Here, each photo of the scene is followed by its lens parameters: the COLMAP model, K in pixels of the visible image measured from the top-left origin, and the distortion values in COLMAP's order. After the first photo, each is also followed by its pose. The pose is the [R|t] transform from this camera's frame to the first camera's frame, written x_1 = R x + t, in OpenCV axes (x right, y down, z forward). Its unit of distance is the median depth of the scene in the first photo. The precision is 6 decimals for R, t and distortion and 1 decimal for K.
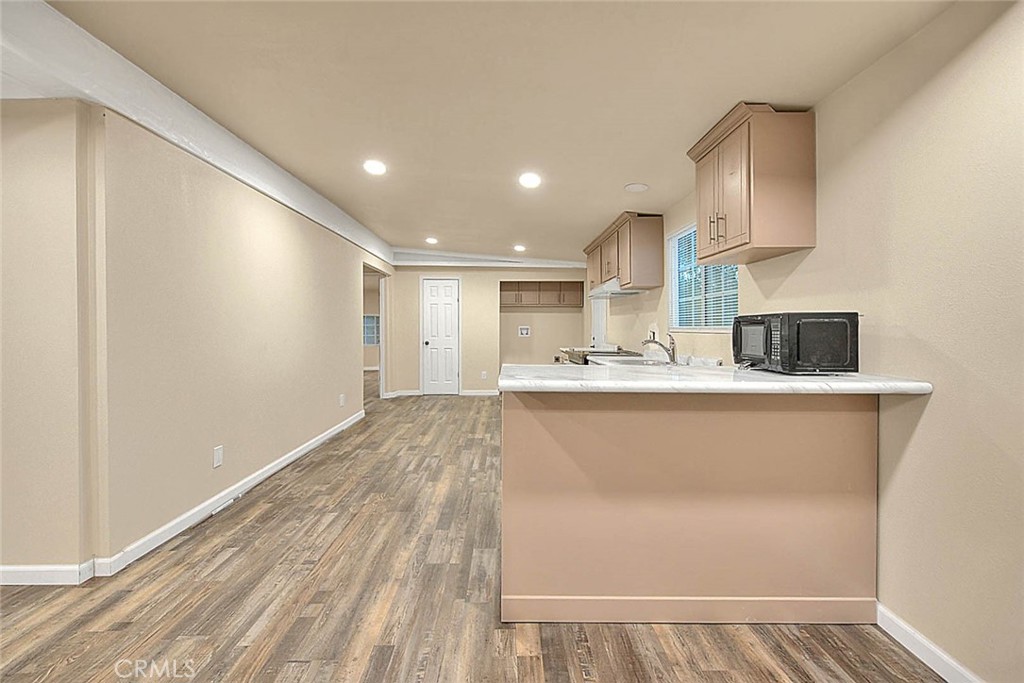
lens RADIAL K [[442.8, 0, 513.2], [0, 442.8, 330.9], [0, 0, 1]] dist [-0.001913, 0.000359]
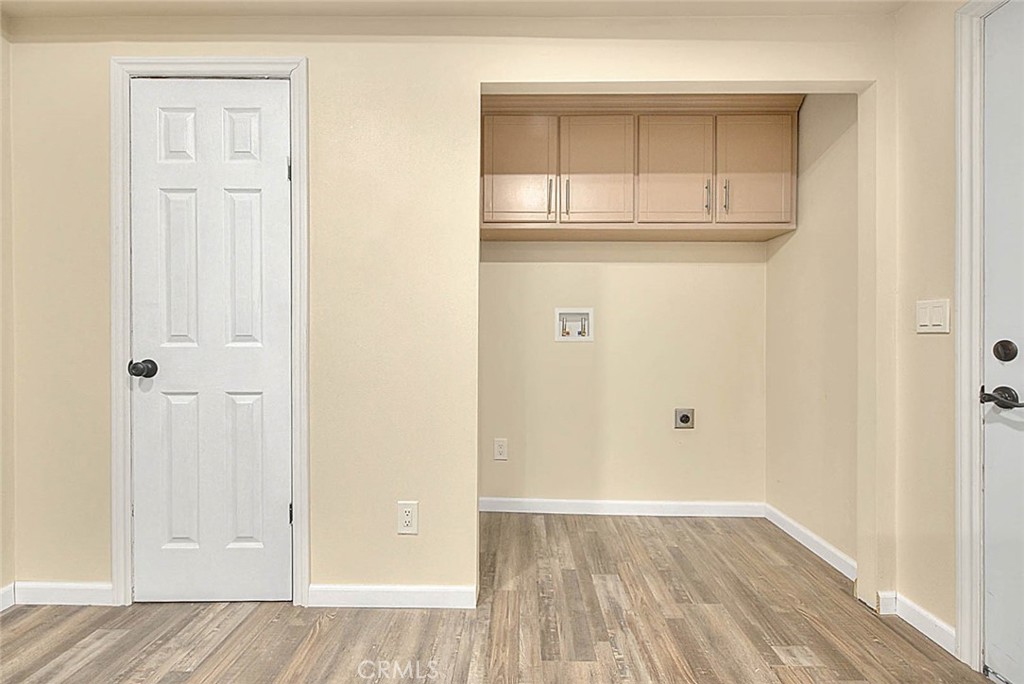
lens RADIAL K [[442.8, 0, 516.9], [0, 442.8, 337.3], [0, 0, 1]] dist [-0.001913, 0.000359]
pose [[0.999630, 0.006758, -0.026329, -0.006128], [-0.006698, 0.999975, 0.002377, 0.010870], [0.026345, -0.002200, 0.999650, 0.820692]]
